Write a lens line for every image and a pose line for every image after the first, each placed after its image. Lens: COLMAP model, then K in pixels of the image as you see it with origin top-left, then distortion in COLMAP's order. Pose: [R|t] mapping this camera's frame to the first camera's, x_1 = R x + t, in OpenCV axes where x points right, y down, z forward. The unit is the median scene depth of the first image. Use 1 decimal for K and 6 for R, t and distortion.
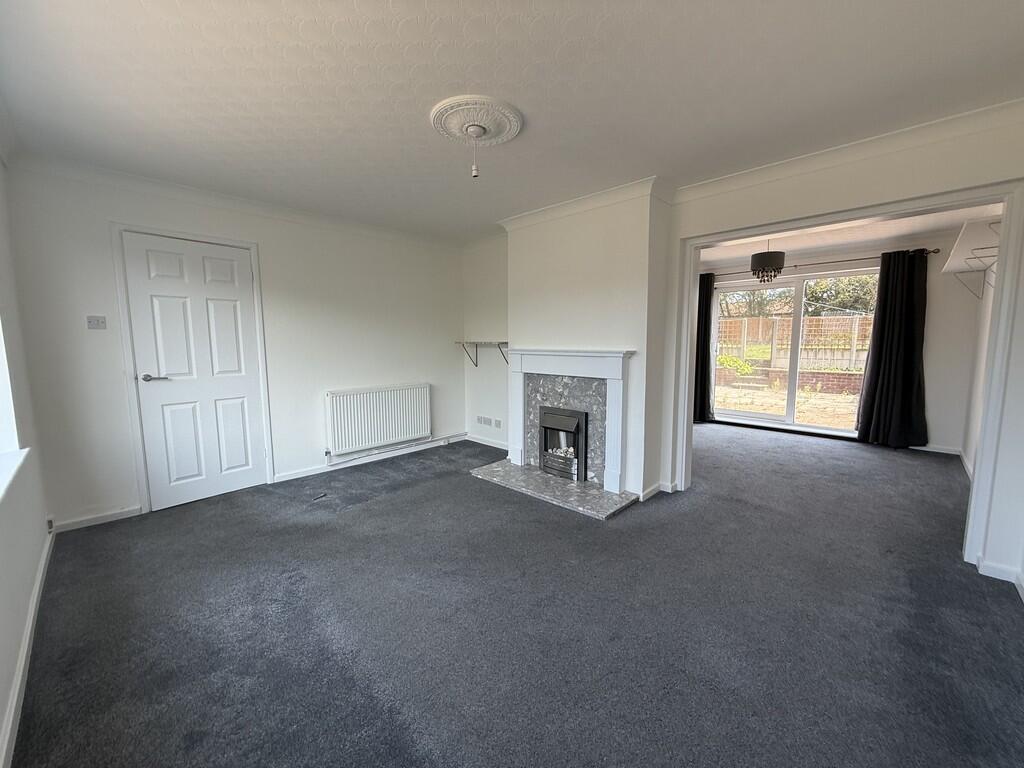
lens RADIAL K [[405.6, 0, 510.0], [0, 405.6, 382.7], [0, 0, 1]] dist [0.001972, 0.000164]
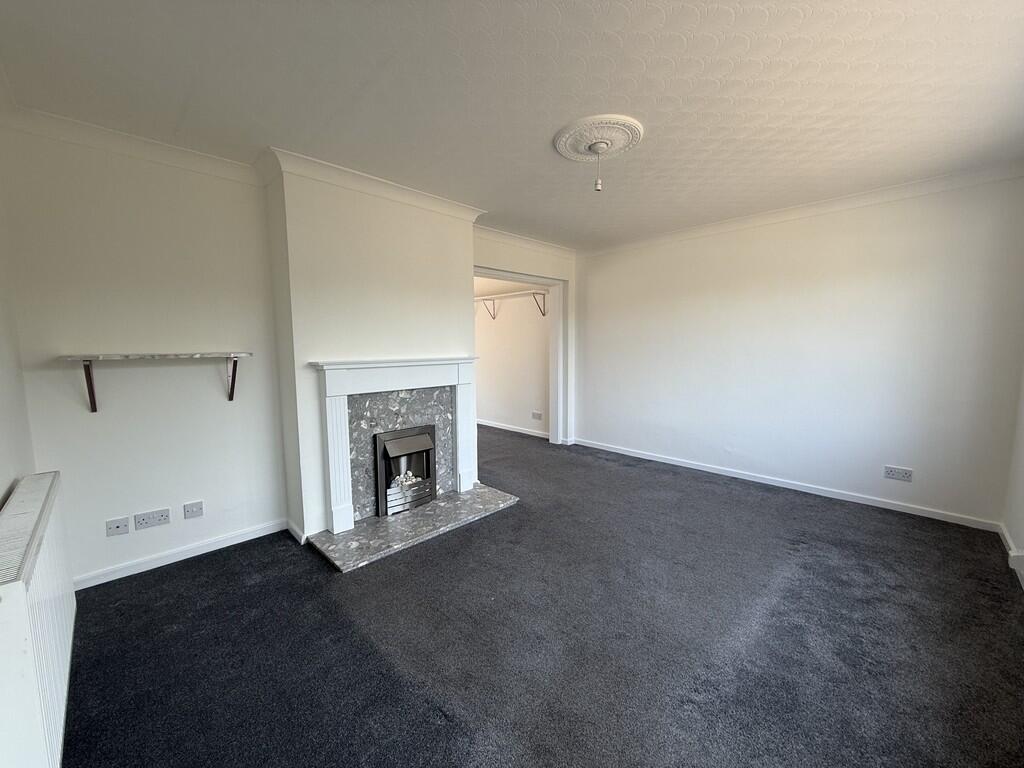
lens RADIAL K [[405.6, 0, 509.9], [0, 405.6, 384.8], [0, 0, 1]] dist [0.001972, 0.000164]
pose [[0.013996, -0.093035, 0.995564, -0.709527], [0.114493, 0.989262, 0.090836, -0.079959], [-0.993326, 0.112713, 0.024498, 0.761027]]
